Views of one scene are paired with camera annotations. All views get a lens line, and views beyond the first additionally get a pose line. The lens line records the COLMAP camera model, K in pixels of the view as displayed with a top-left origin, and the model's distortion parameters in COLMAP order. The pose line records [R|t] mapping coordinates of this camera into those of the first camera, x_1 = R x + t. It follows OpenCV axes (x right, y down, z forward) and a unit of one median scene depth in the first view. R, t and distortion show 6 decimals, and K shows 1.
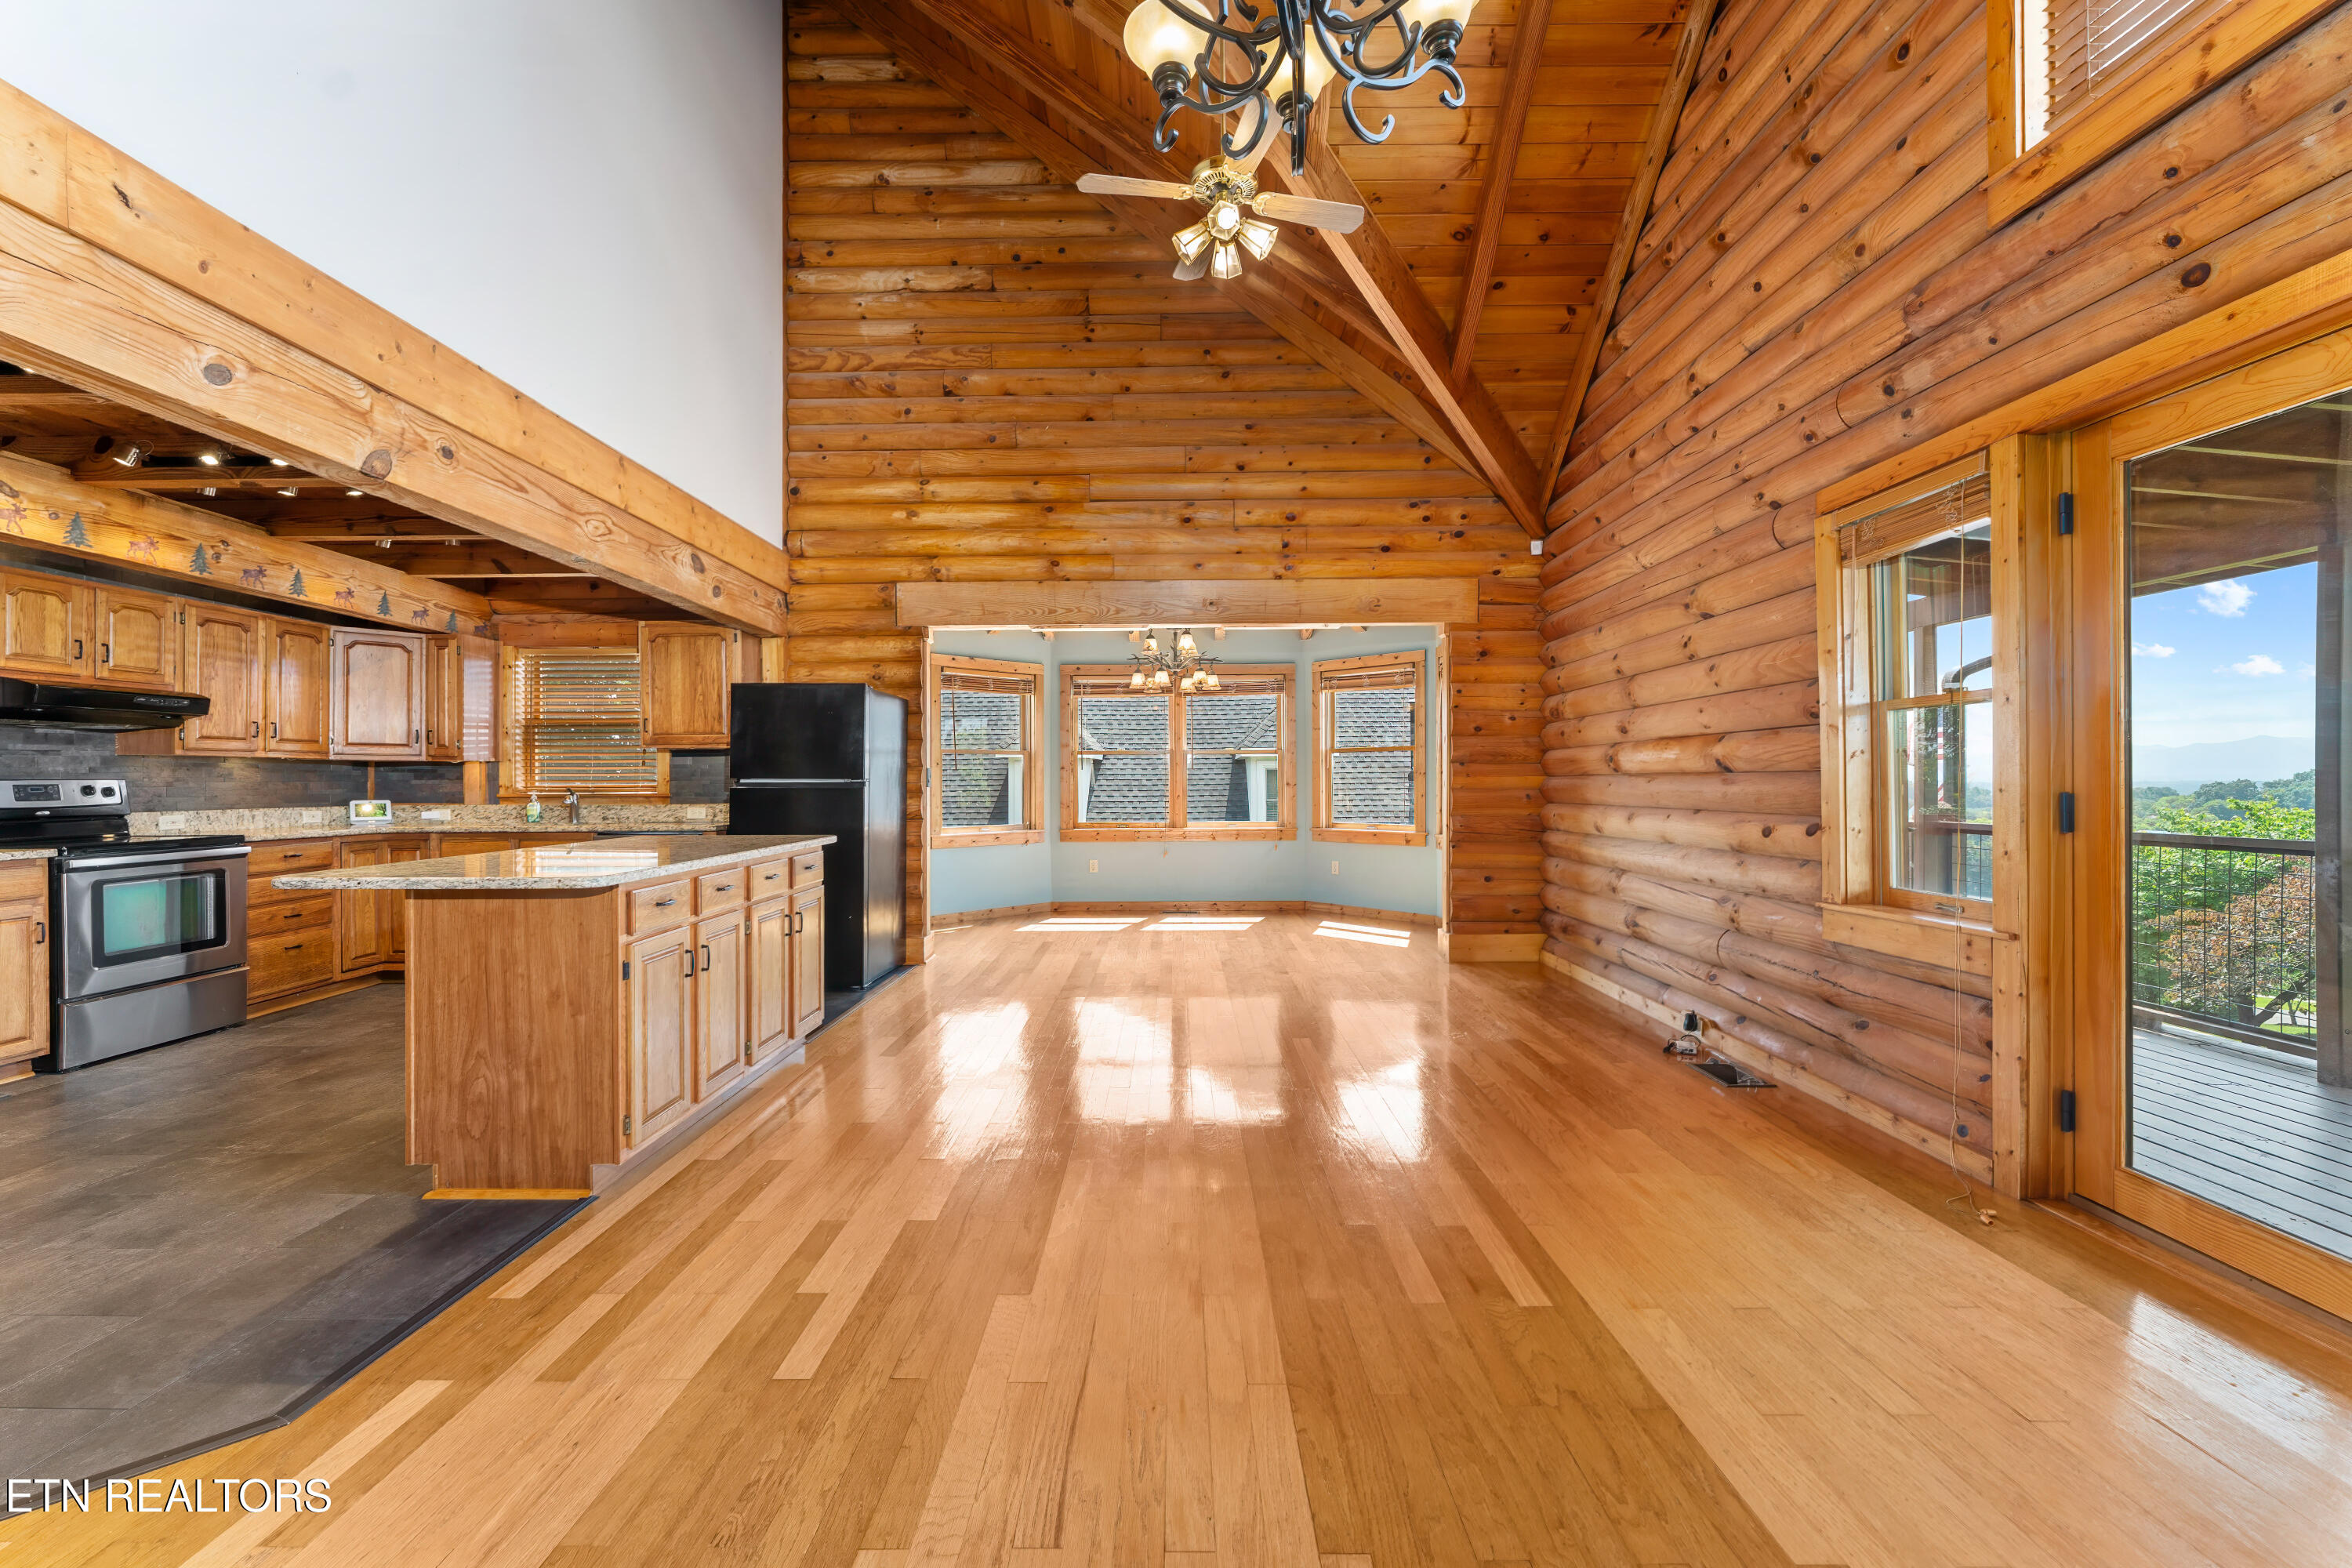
lens RADIAL K [[946.1, 0, 1166.9], [0, 946.1, 778.1], [0, 0, 1]] dist [-0.002094, -0.000142]
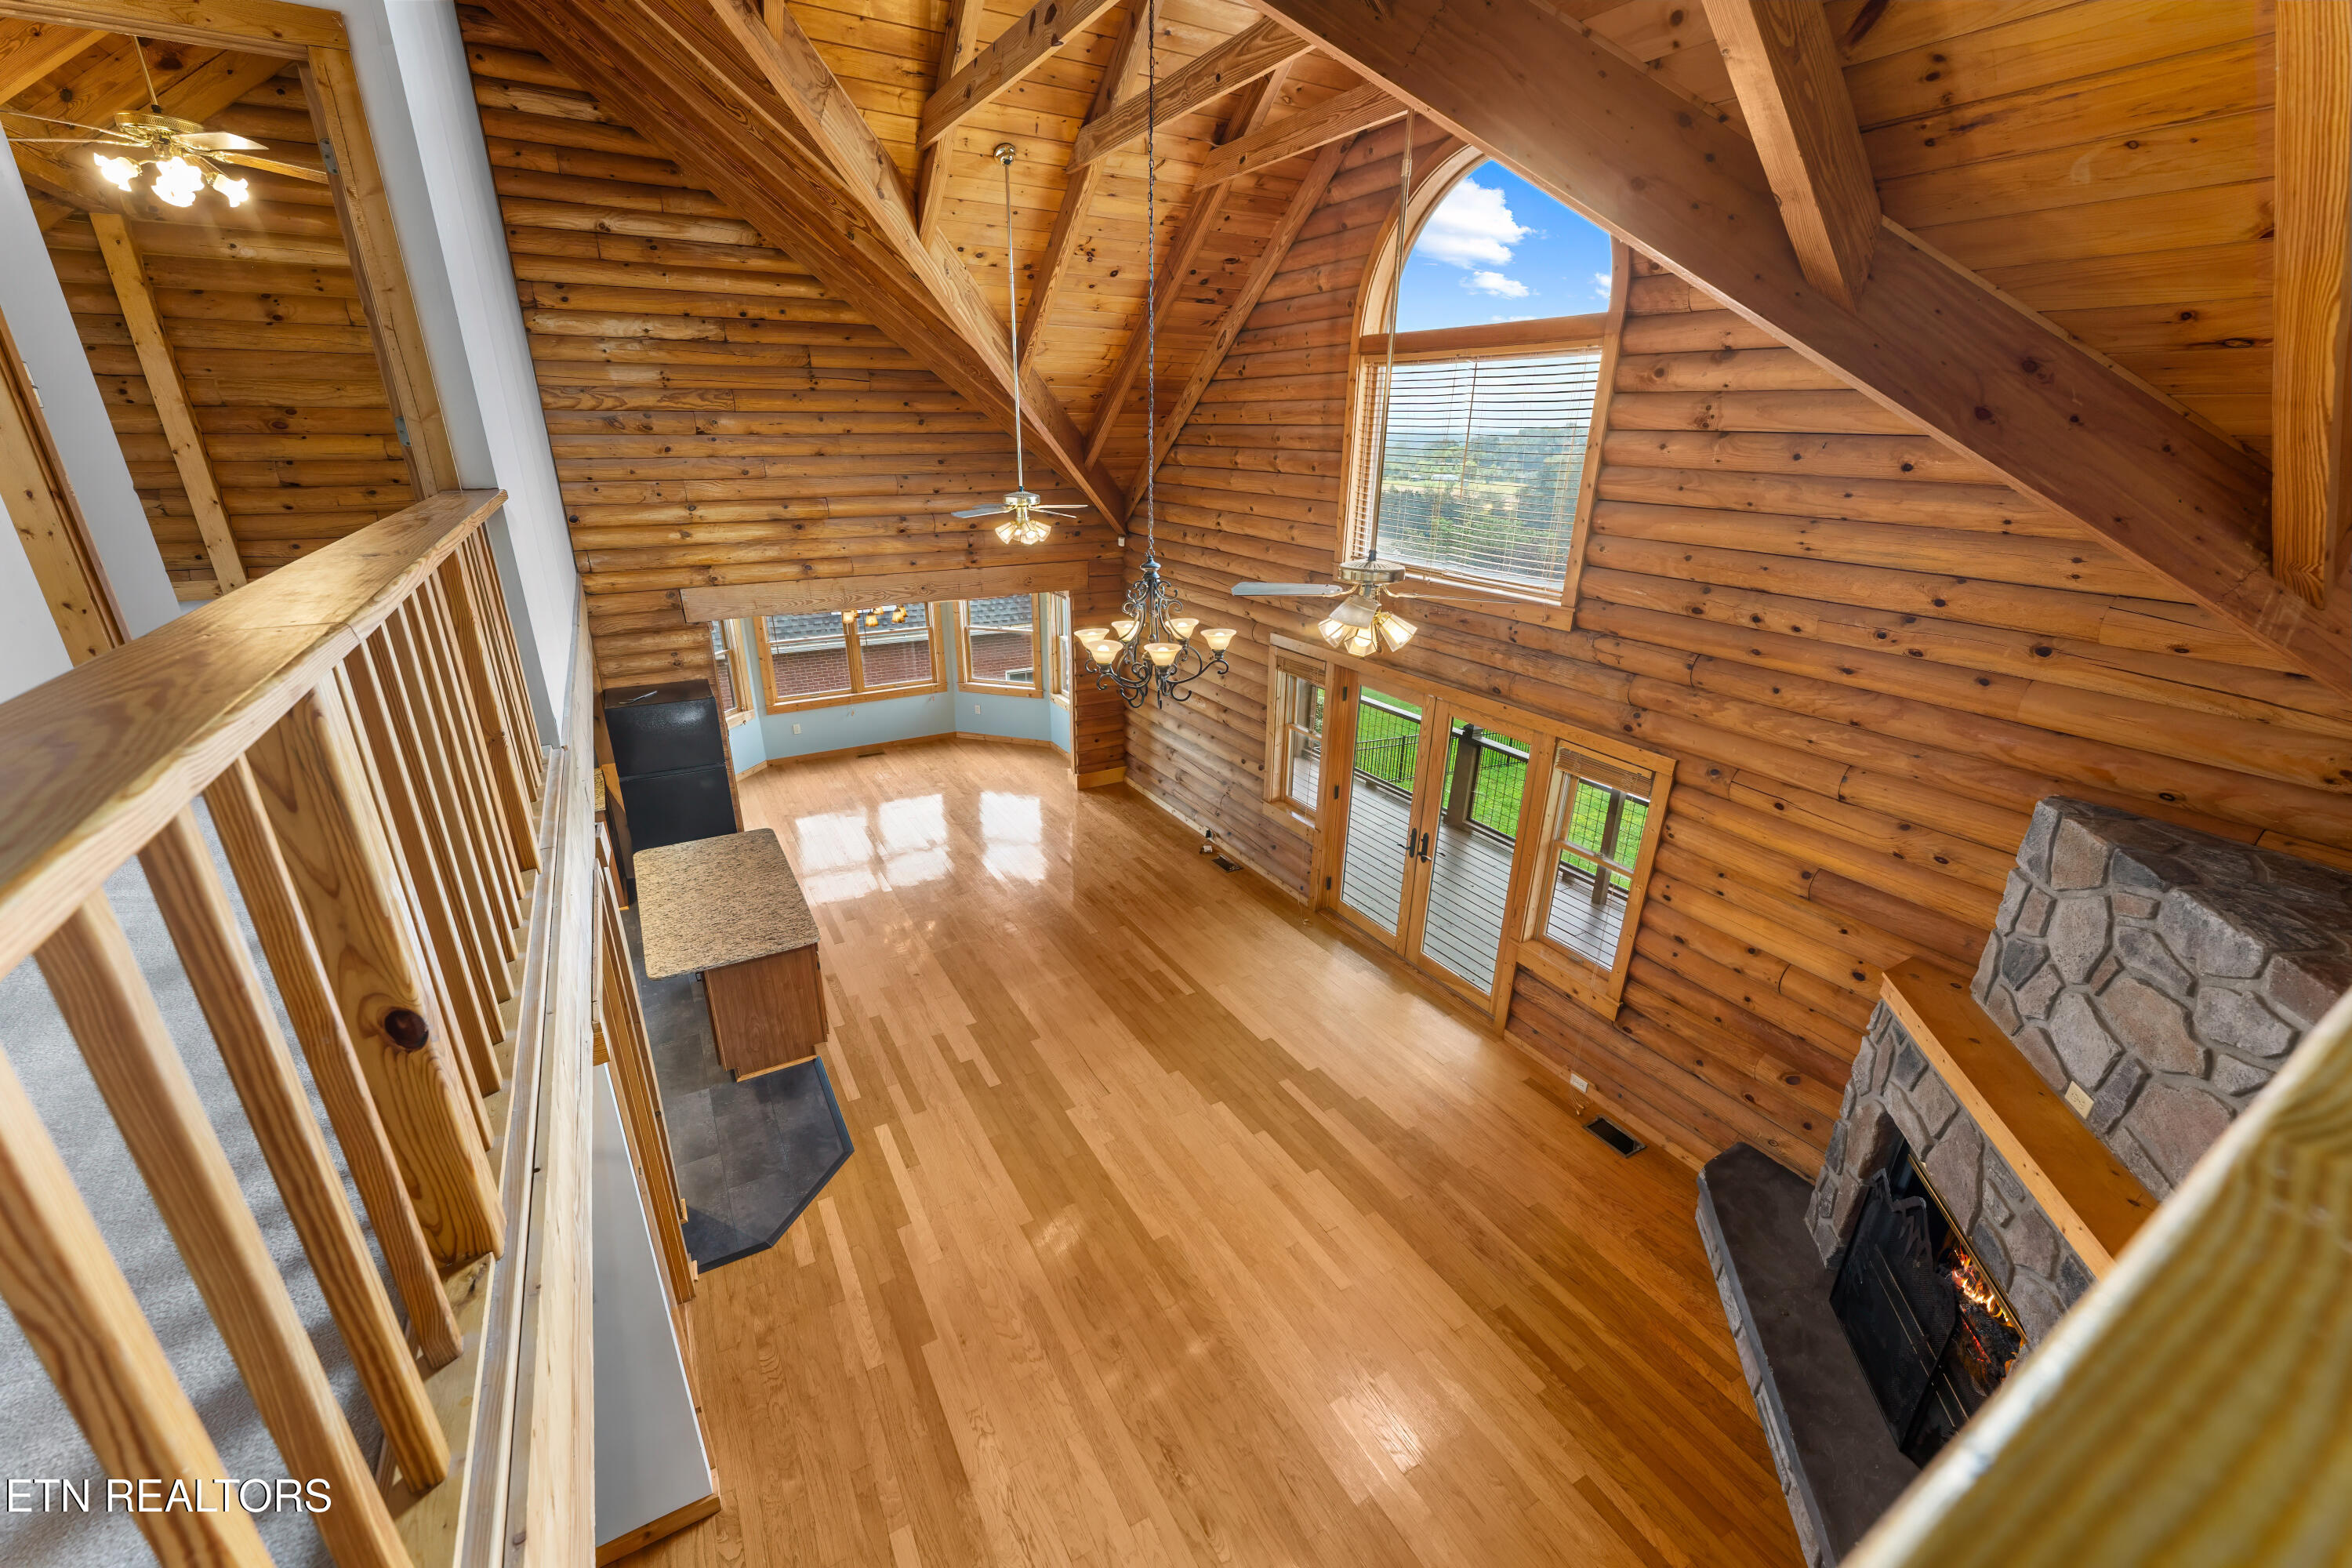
lens RADIAL K [[946.1, 0, 1157.8], [0, 946.1, 788.9], [0, 0, 1]] dist [-0.002094, -0.000142]
pose [[0.867679, -0.172053, 0.466403, -0.397684], [-0.009852, 0.932064, 0.362160, -0.458704], [-0.497028, -0.318833, 0.807037, -0.485223]]
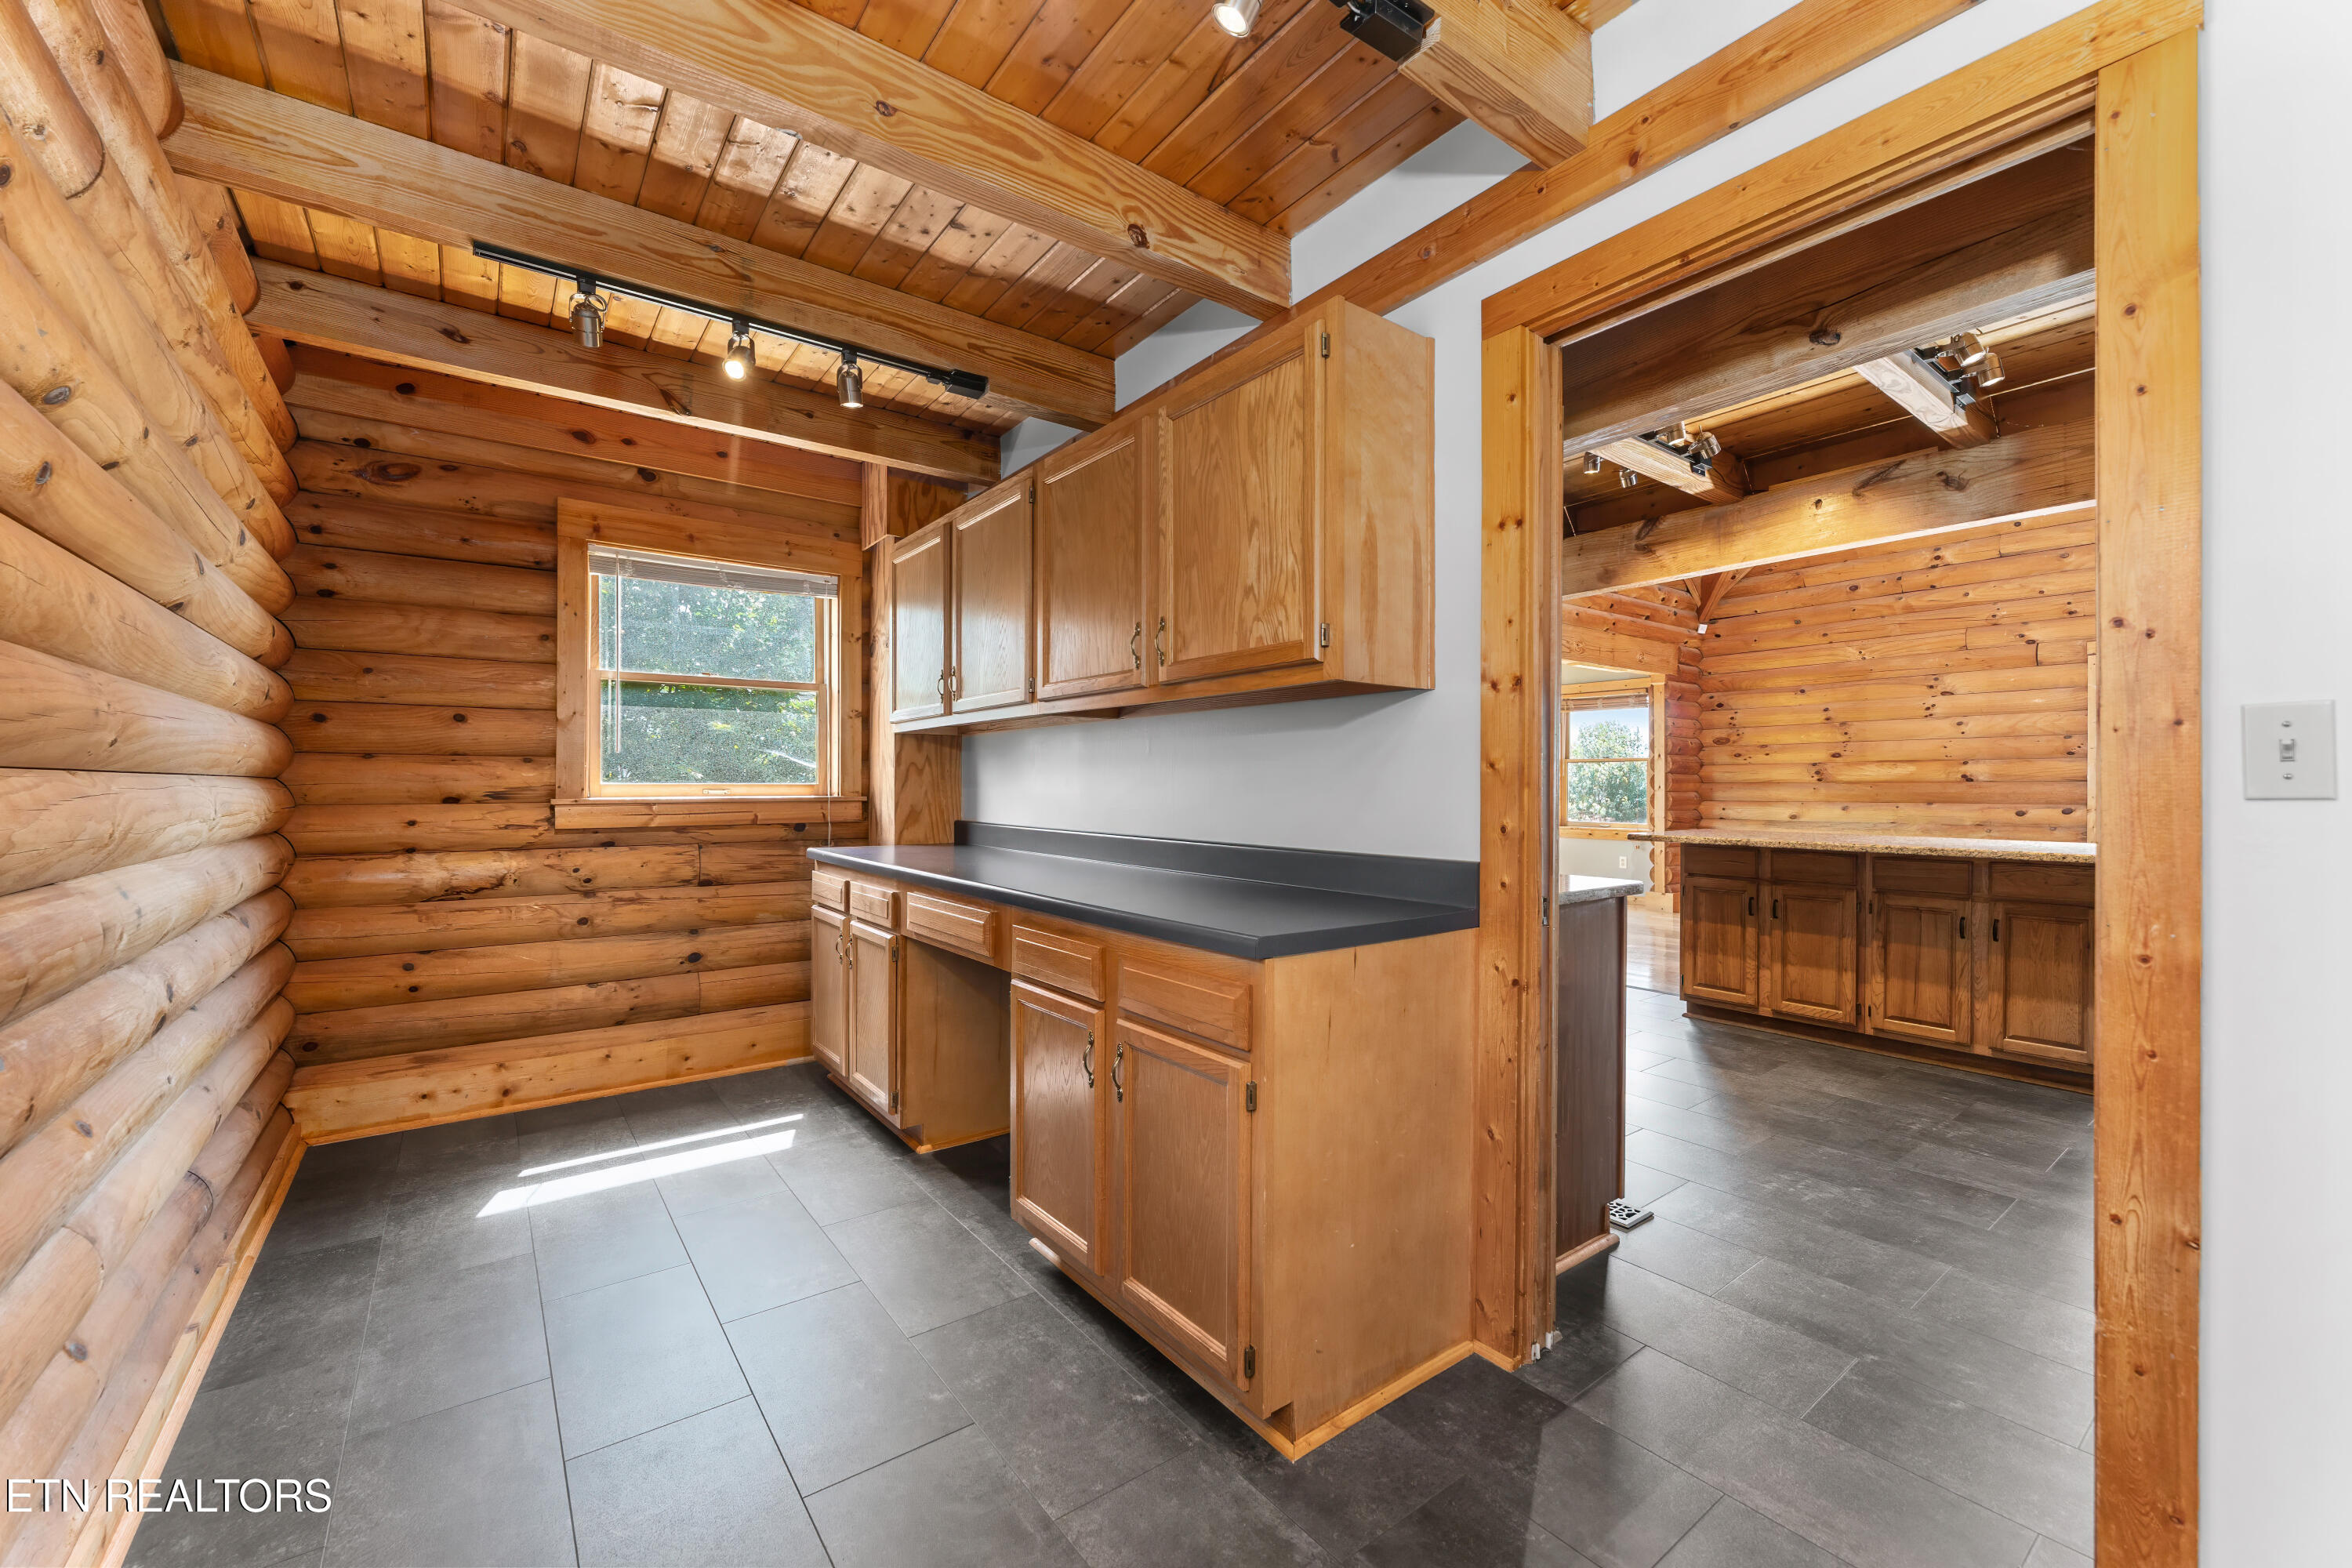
lens RADIAL K [[946.1, 0, 1174.7], [0, 946.1, 782.3], [0, 0, 1]] dist [-0.002094, -0.000142]
pose [[0.789113, 0.009623, 0.614172, -1.221394], [-0.007902, 0.999954, -0.005514, 0.011485], [-0.614197, -0.000502, 0.789153, 0.362885]]
